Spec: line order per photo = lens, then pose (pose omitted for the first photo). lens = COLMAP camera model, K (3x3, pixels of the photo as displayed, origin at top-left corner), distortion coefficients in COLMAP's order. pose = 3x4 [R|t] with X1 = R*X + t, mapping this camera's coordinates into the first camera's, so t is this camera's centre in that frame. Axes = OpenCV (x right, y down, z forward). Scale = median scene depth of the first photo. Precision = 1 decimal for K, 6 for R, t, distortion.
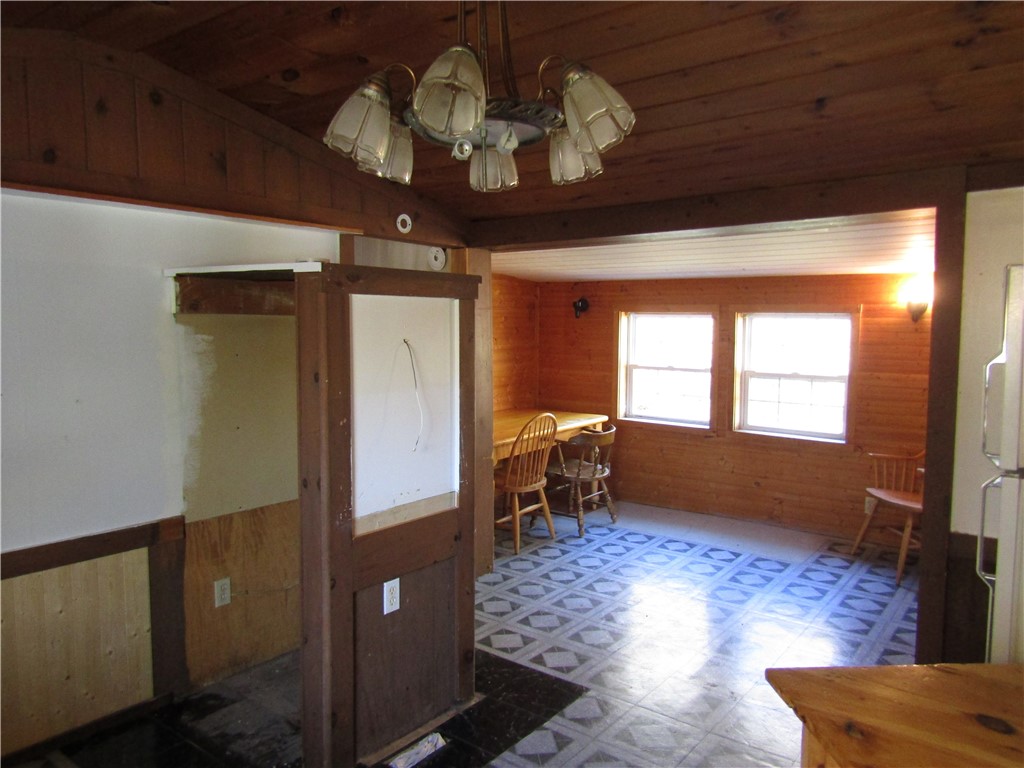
lens RADIAL K [[739.3, 0, 512.0], [0, 739.3, 384.0], [0, 0, 1]] dist [0.002911, 0.004644]
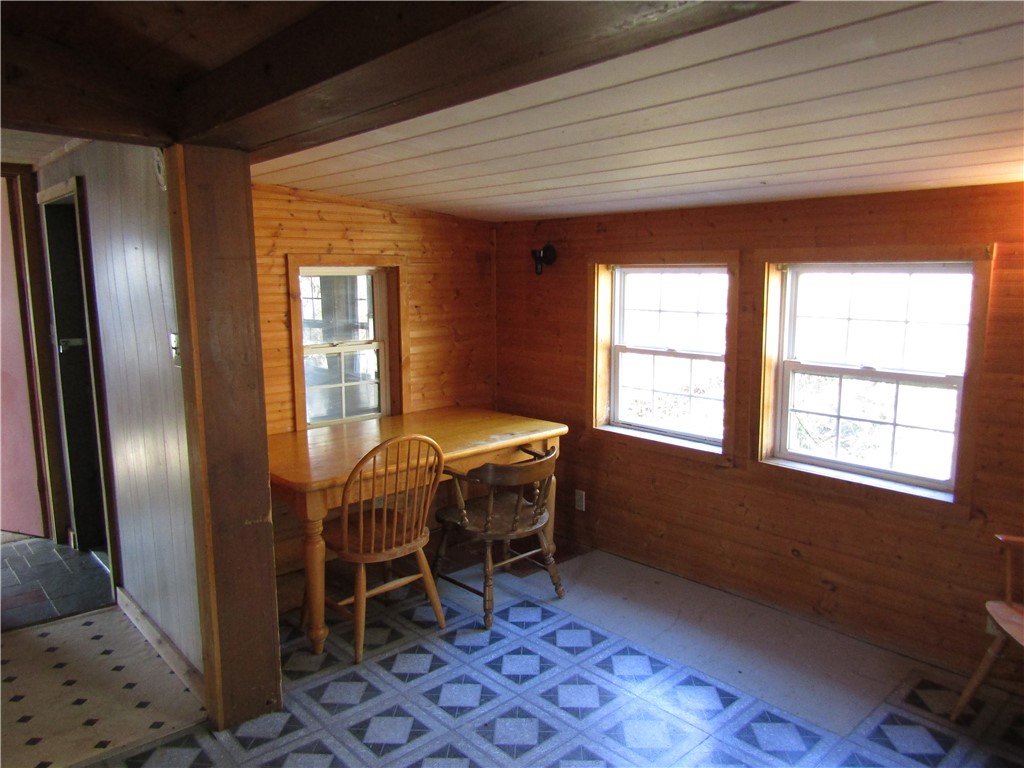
lens RADIAL K [[739.3, 0, 512.0], [0, 739.3, 384.0], [0, 0, 1]] dist [0.002911, 0.004644]
pose [[0.985489, 0.018677, -0.168706, 0.208641], [-0.009584, 0.998465, 0.054555, -0.031309], [0.169466, -0.052147, 0.984155, 0.390089]]
